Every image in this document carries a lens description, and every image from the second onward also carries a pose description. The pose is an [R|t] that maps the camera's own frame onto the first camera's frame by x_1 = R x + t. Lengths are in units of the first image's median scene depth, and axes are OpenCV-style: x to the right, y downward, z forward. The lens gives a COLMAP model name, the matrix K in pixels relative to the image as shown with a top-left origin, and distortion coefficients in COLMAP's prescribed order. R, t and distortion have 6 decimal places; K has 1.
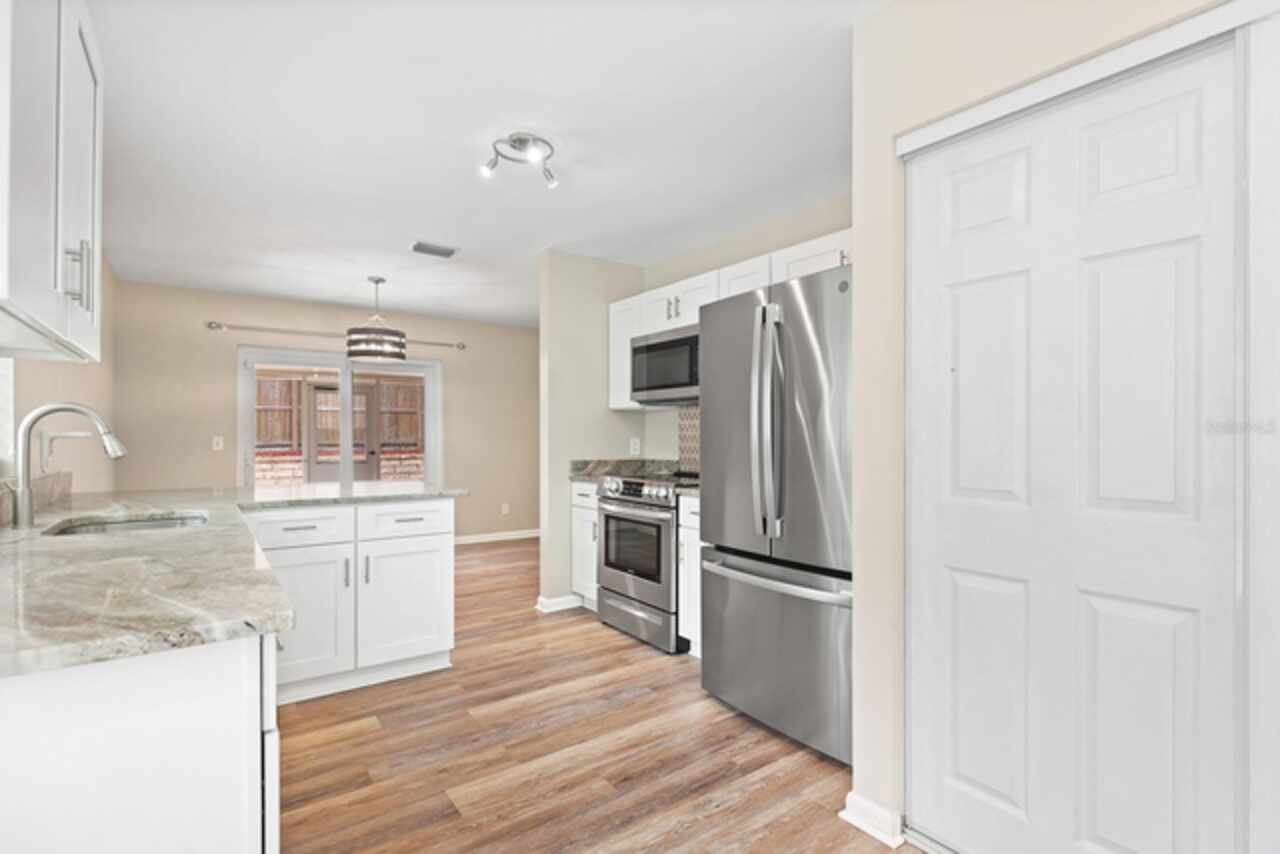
lens RADIAL K [[607.7, 0, 643.2], [0, 607.7, 429.4], [0, 0, 1]] dist [-0.000705, 0.000154]
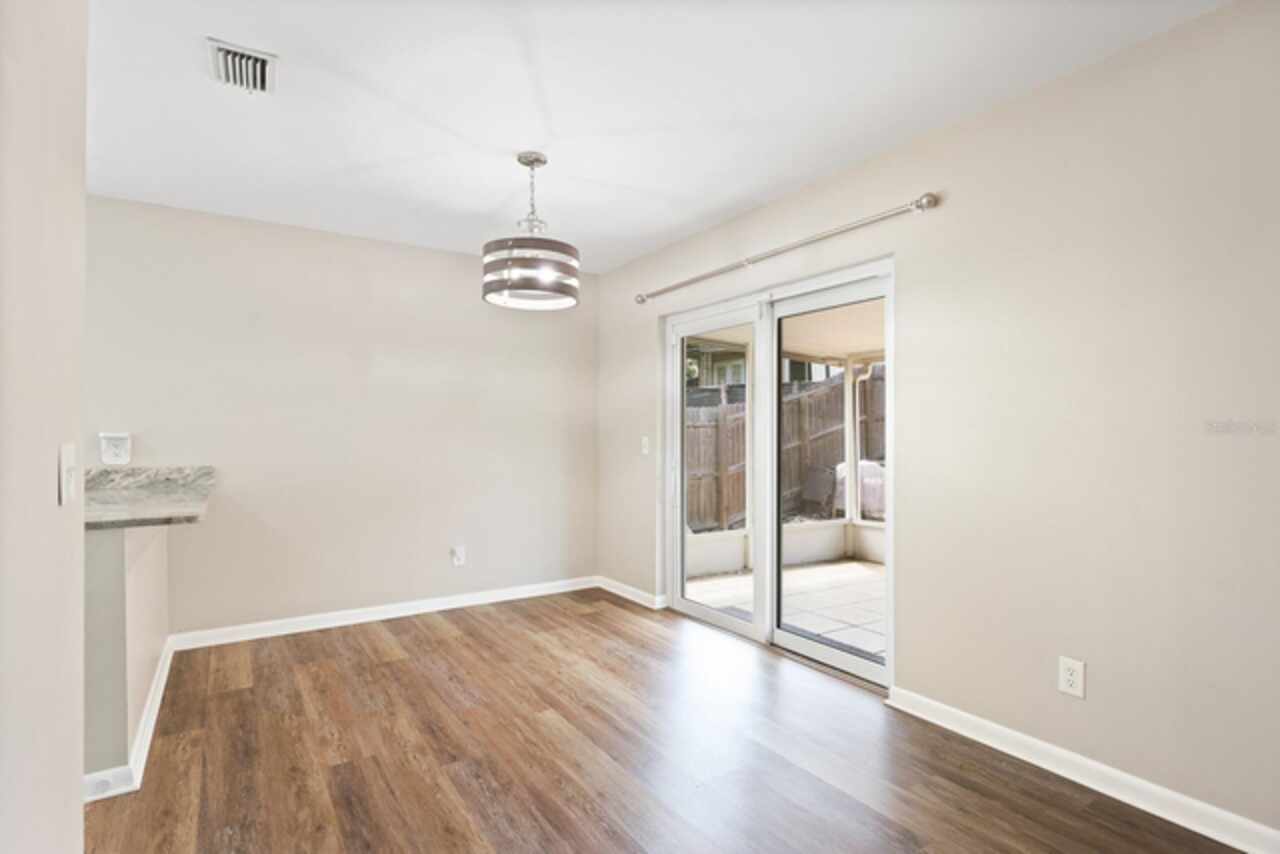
lens RADIAL K [[633.4, 0, 644.5], [0, 633.4, 440.8], [0, 0, 1]] dist [0.000513, 0.000167]
pose [[-0.047859, 0.009343, -0.998810, 0.107346], [0.010473, 0.999906, 0.008852, 0.007625], [0.998799, -0.010036, -0.047952, 0.848733]]
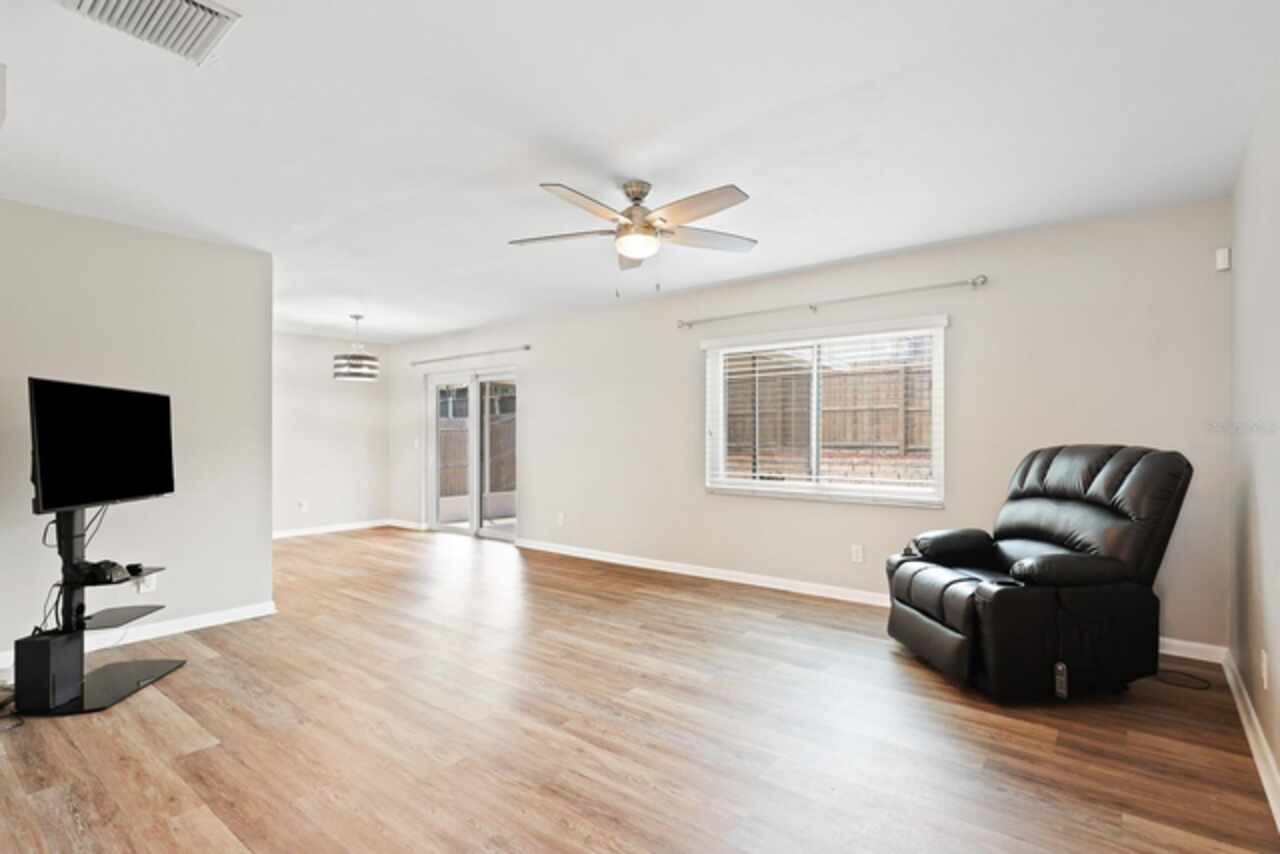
lens RADIAL K [[616.0, 0, 642.8], [0, 616.0, 437.2], [0, 0, 1]] dist [0.001311, 0.000513]
pose [[0.264053, 0.001457, -0.964507, 0.732709], [0.011244, 0.999926, 0.004589, 0.005771], [0.964443, -0.012057, 0.264017, 0.928074]]
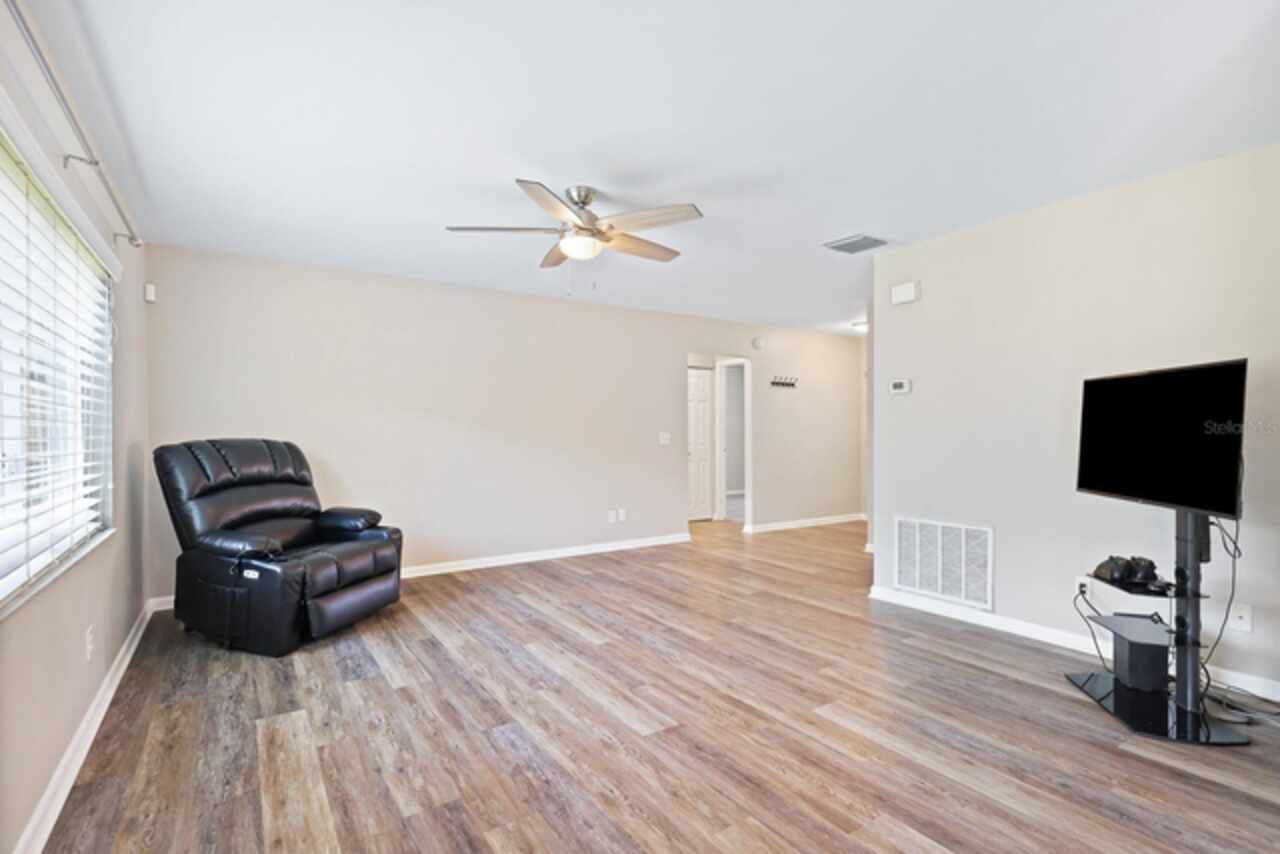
lens RADIAL K [[605.1, 0, 644.1], [0, 605.1, 437.5], [0, 0, 1]] dist [-0.001985, -0.000636]
pose [[0.037993, -0.006668, 0.999256, -0.196277], [-0.008198, 0.999942, 0.006984, 0.009672], [-0.999244, -0.008457, 0.037936, 0.980343]]
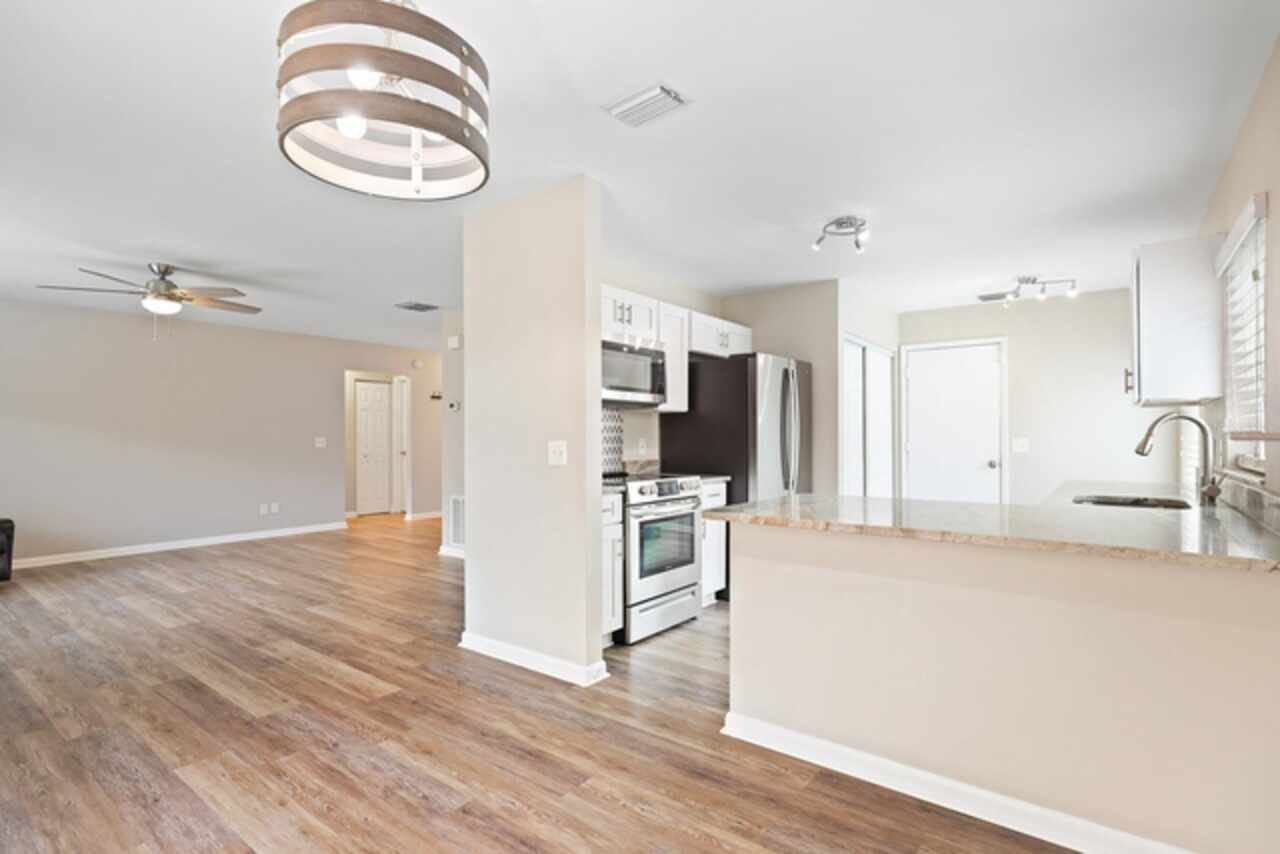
lens RADIAL K [[616.0, 0, 642.8], [0, 616.0, 437.2], [0, 0, 1]] dist [0.001311, 0.000513]
pose [[-0.283799, 0.001298, 0.958883, -0.523875], [-0.006342, 0.999975, -0.003230, 0.006927], [-0.958863, -0.006998, -0.283783, 0.731804]]
